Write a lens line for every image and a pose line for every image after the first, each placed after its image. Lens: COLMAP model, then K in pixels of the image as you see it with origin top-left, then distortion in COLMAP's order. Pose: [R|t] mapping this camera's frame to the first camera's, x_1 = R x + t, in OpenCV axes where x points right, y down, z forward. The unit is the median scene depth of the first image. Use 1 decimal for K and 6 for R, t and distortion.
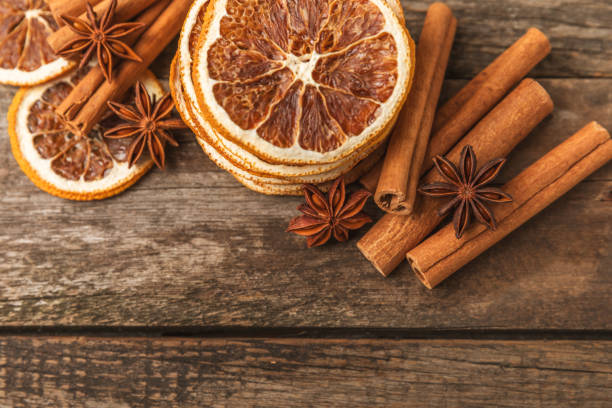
lens RADIAL K [[1025.1, 0, 306.8], [0, 1025.1, 211.4], [0, 0, 1]] dist [-0.050744, 0.149997]
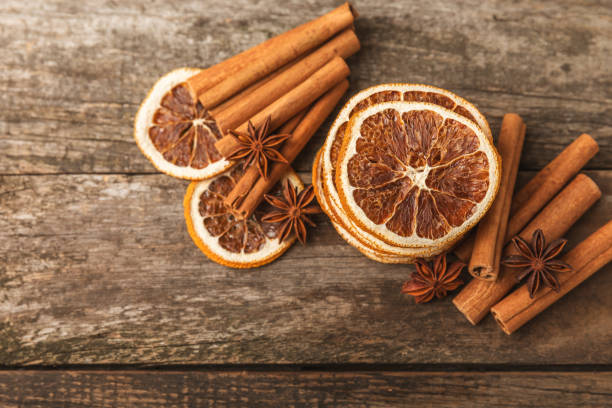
lens RADIAL K [[1025.1, 0, 306.8], [0, 1025.1, 211.4], [0, 0, 1]] dist [-0.050744, 0.149997]
pose [[0.999877, -0.007797, -0.013628, -0.120222], [0.008060, 0.999780, 0.019384, -0.109989], [0.013474, -0.019491, 0.999719, -0.319982]]
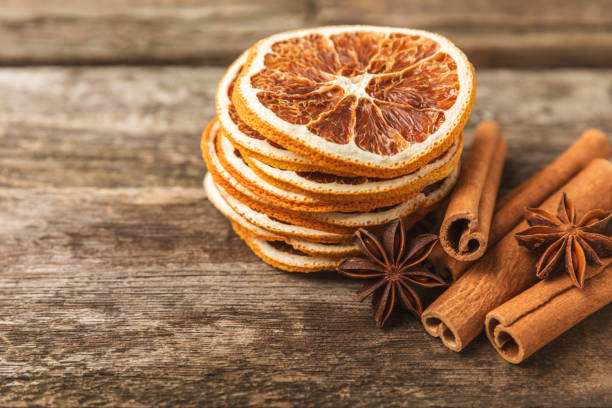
lens RADIAL K [[1025.1, 0, 306.8], [0, 1025.1, 211.4], [0, 0, 1]] dist [-0.050744, 0.149997]
pose [[0.999289, 0.010692, 0.036141, -0.071055], [0.013566, 0.792618, -0.609567, 0.454818], [-0.035164, 0.609625, 0.791910, 0.312911]]
